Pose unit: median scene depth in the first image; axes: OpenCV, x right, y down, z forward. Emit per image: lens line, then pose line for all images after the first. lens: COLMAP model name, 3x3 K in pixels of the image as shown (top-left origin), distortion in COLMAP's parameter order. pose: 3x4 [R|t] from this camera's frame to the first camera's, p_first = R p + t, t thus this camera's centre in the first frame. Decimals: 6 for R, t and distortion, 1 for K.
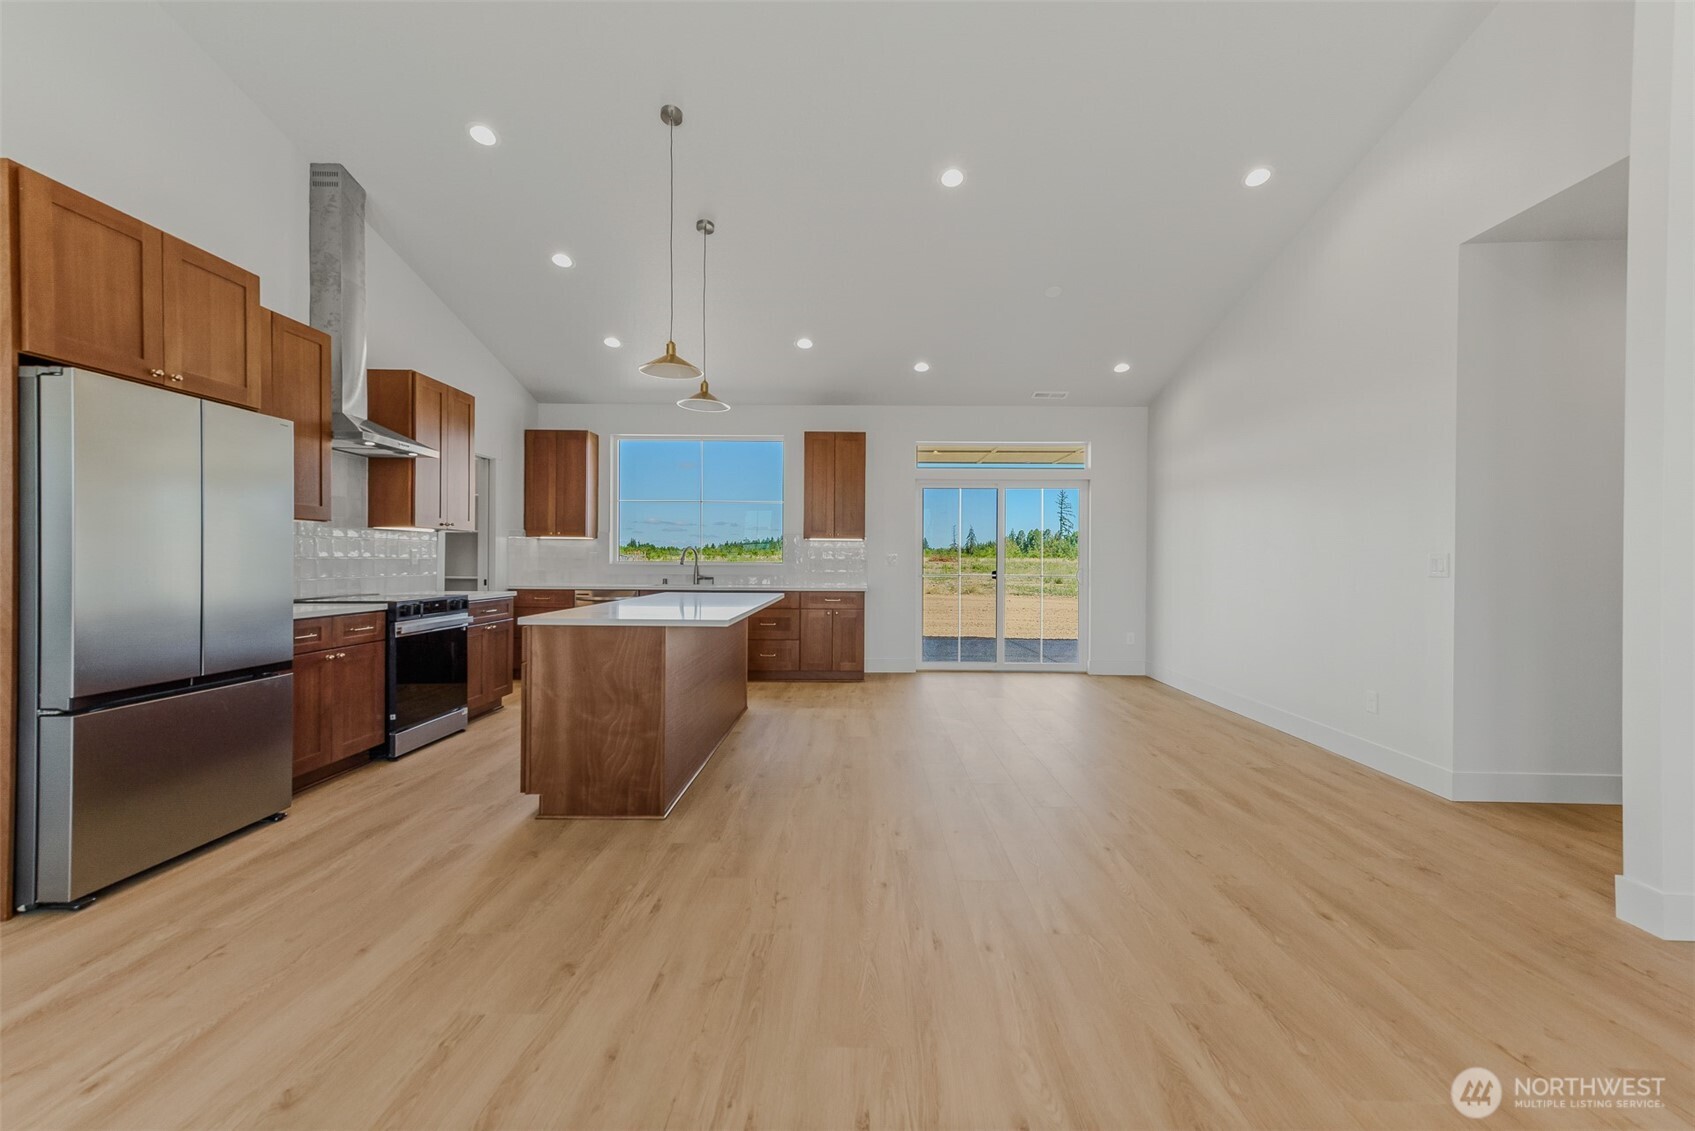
lens RADIAL K [[726.1, 0, 851.6], [0, 726.1, 568.8], [0, 0, 1]] dist [0.017358, 0.002245]
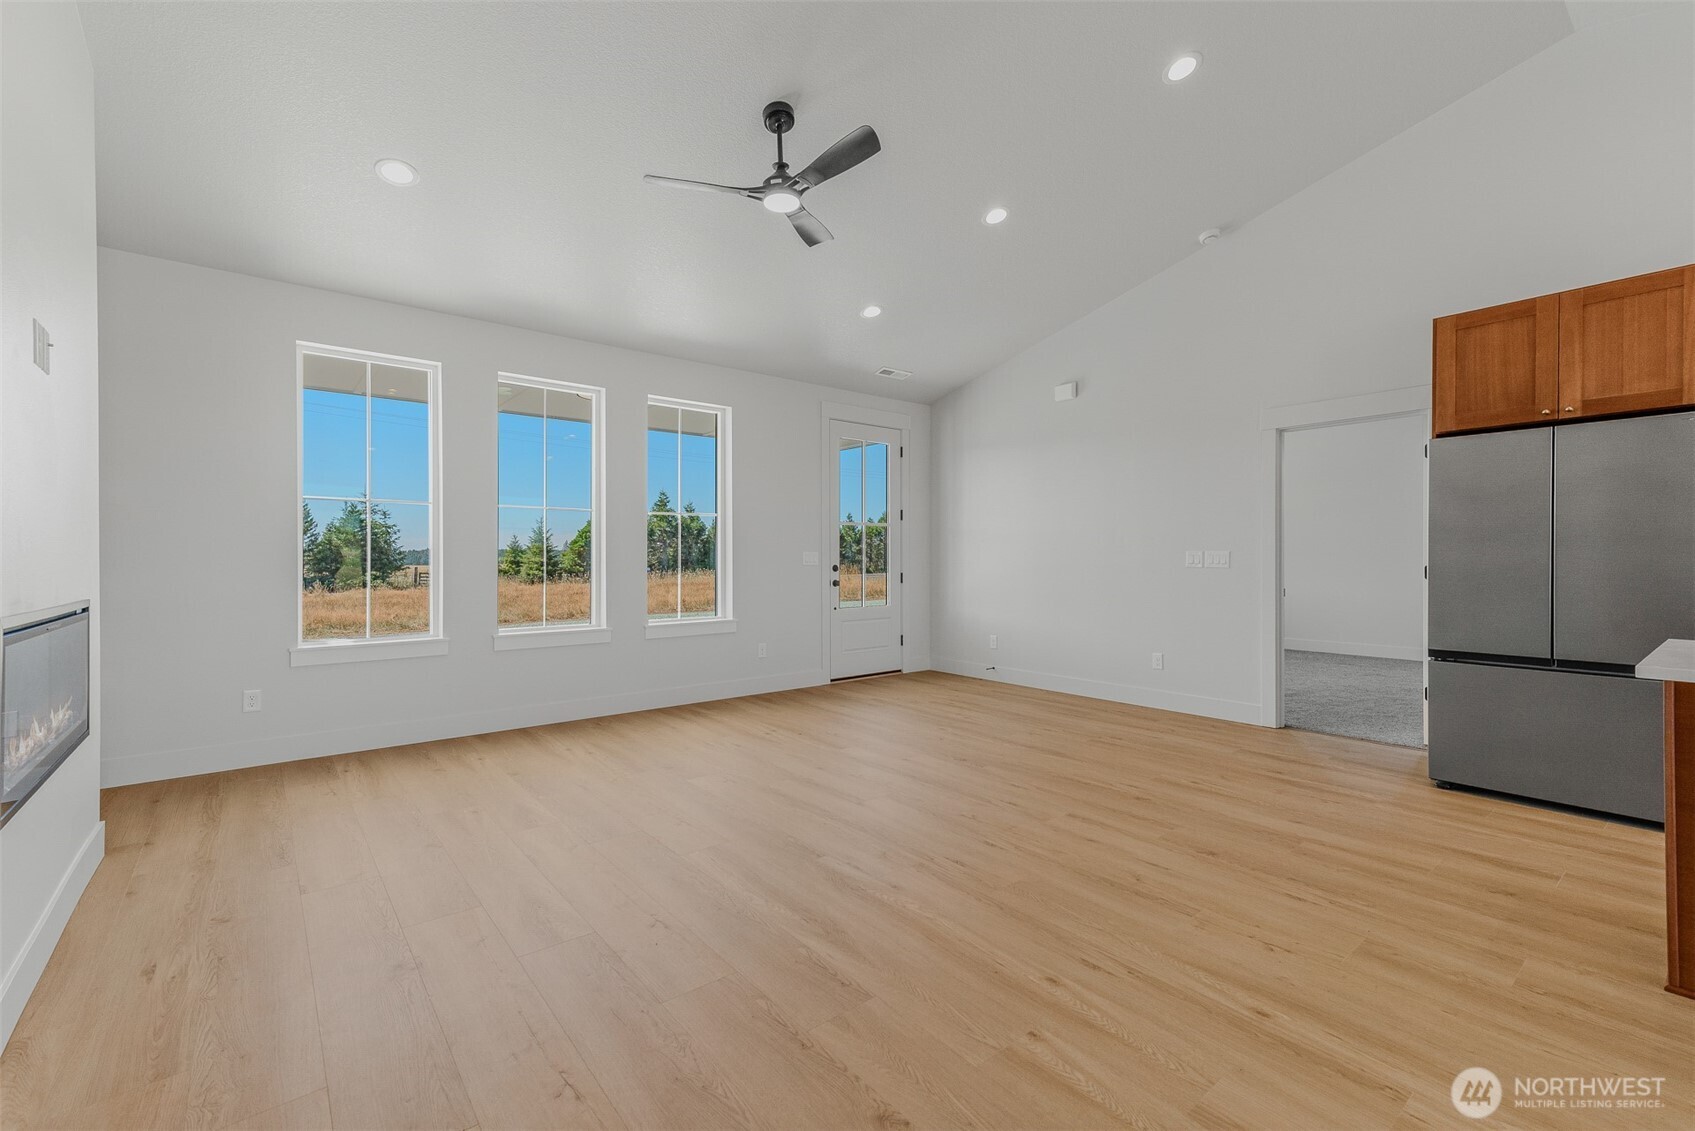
lens RADIAL K [[726.1, 0, 850.1], [0, 726.1, 555.0], [0, 0, 1]] dist [0.017358, 0.002245]
pose [[-0.766756, -0.009293, -0.641871, 0.441150], [-0.013099, 0.999914, 0.001172, -0.004963], [0.641805, 0.009307, -0.766812, 0.694312]]
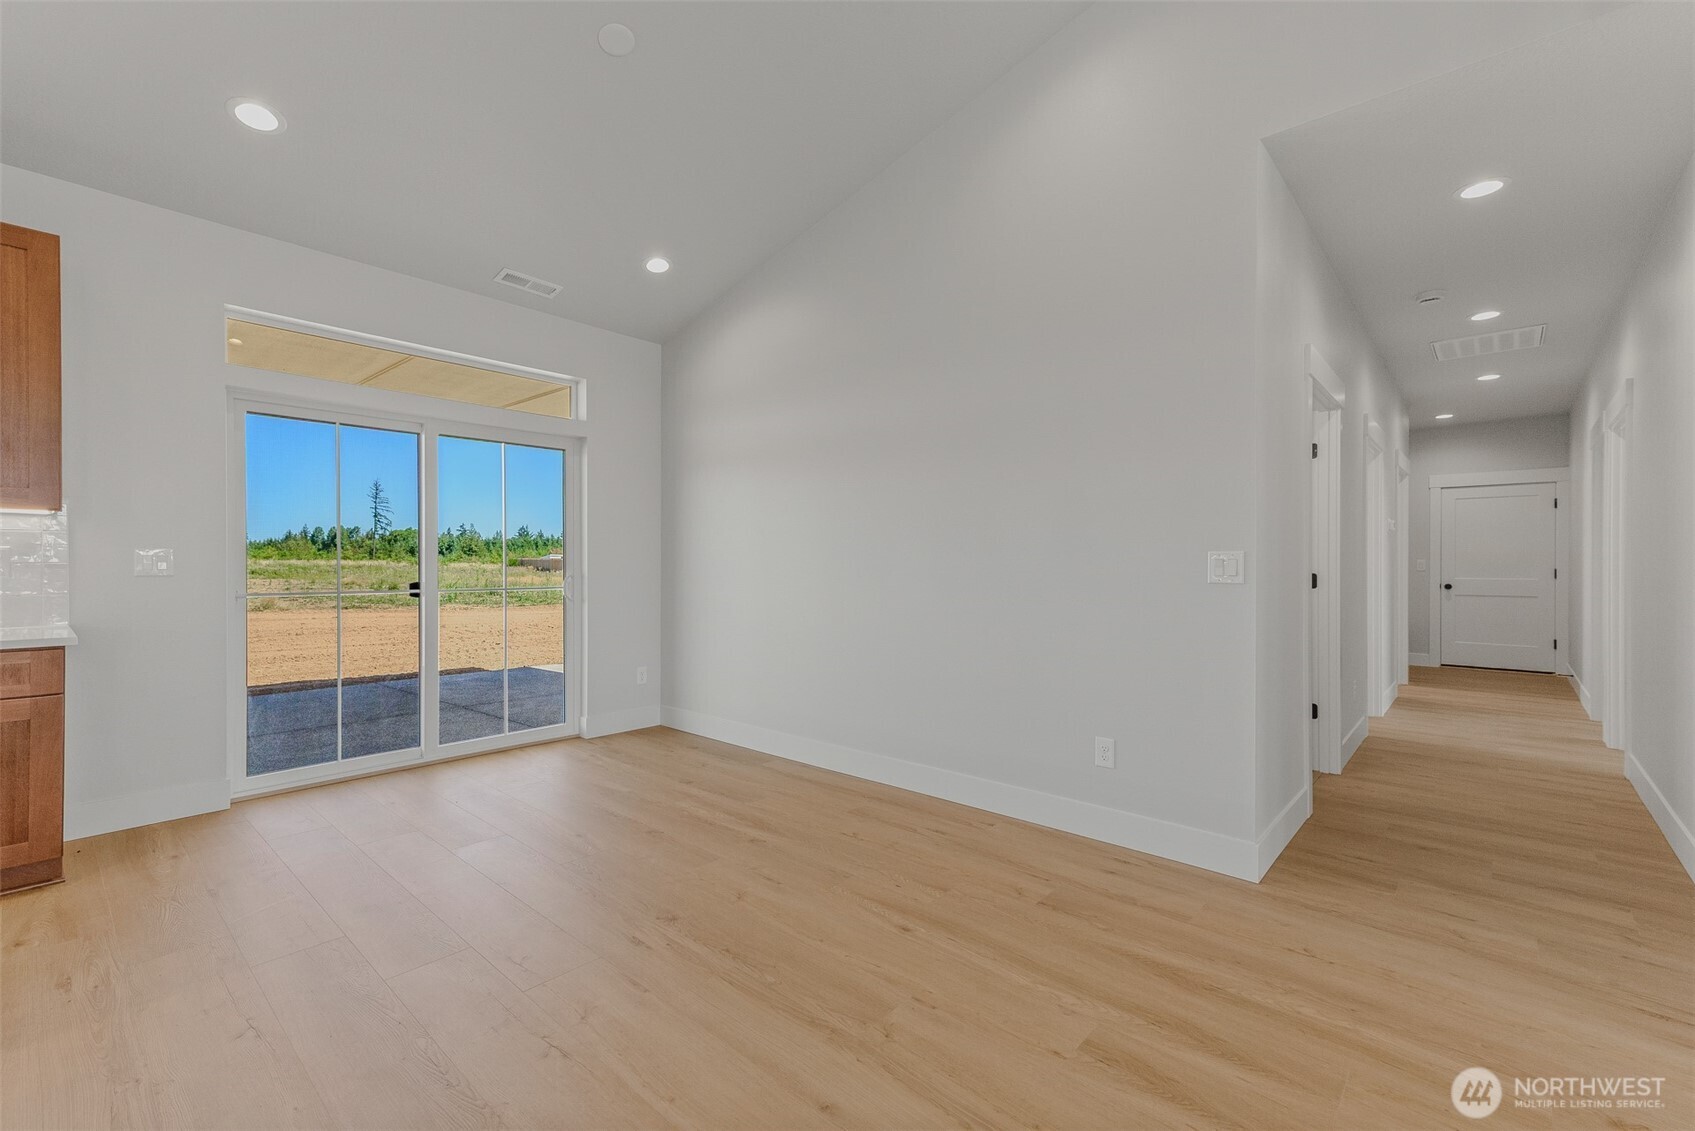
lens RADIAL K [[726.1, 0, 851.2], [0, 726.1, 564.9], [0, 0, 1]] dist [0.017358, 0.002245]
pose [[0.655094, -0.006122, 0.755522, -0.008912], [0.012355, 0.999920, -0.002611, -0.007788], [-0.755446, 0.011045, 0.655118, 0.615005]]
